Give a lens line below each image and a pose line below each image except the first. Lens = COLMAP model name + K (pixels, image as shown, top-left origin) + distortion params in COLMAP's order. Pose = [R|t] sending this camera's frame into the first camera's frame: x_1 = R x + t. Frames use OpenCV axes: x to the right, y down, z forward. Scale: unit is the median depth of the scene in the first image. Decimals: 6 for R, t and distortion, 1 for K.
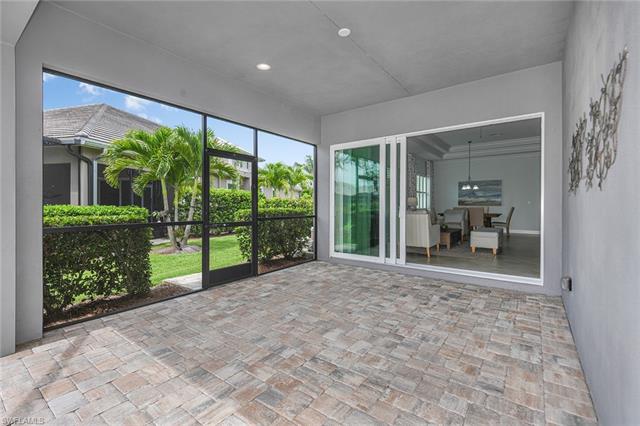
lens RADIAL K [[288.6, 0, 318.3], [0, 288.6, 207.0], [0, 0, 1]] dist [0.032736, -0.000489]
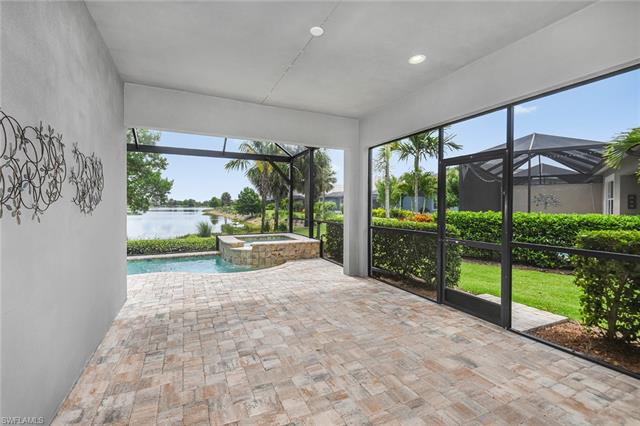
lens RADIAL K [[288.6, 0, 318.3], [0, 288.6, 207.0], [0, 0, 1]] dist [0.032736, -0.000489]
pose [[-0.479216, 0.006261, -0.877675, 0.929846], [-0.007030, 0.999915, 0.010971, -0.072163], [0.877669, 0.011427, -0.479131, 1.521254]]
